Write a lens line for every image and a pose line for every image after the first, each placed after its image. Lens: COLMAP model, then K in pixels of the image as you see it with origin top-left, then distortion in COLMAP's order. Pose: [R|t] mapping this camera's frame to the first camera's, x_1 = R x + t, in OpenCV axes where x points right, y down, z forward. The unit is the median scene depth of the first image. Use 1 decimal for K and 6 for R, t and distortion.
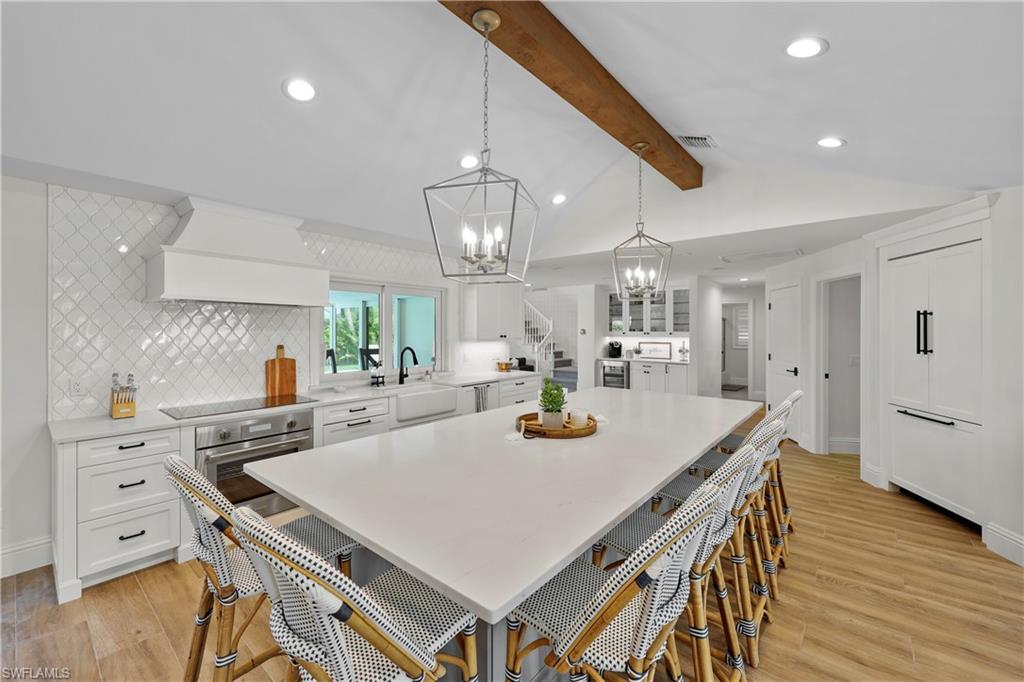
lens RADIAL K [[415.3, 0, 509.9], [0, 415.3, 328.0], [0, 0, 1]] dist [-0.004020, -0.000039]
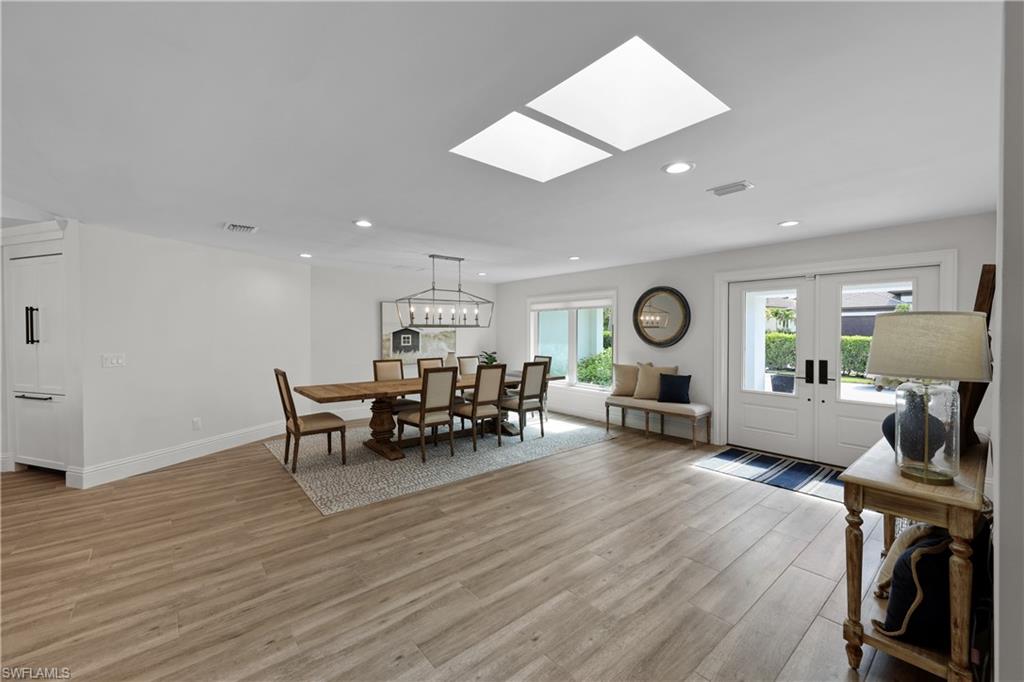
lens RADIAL K [[414.1, 0, 515.5], [0, 414.1, 333.9], [0, 0, 1]] dist [-0.001637, 0.000111]
pose [[0.160400, -0.014457, 0.986946, 0.065170], [0.000357, 0.999894, 0.014588, 0.018090], [-0.987052, -0.001987, 0.160388, -0.547460]]
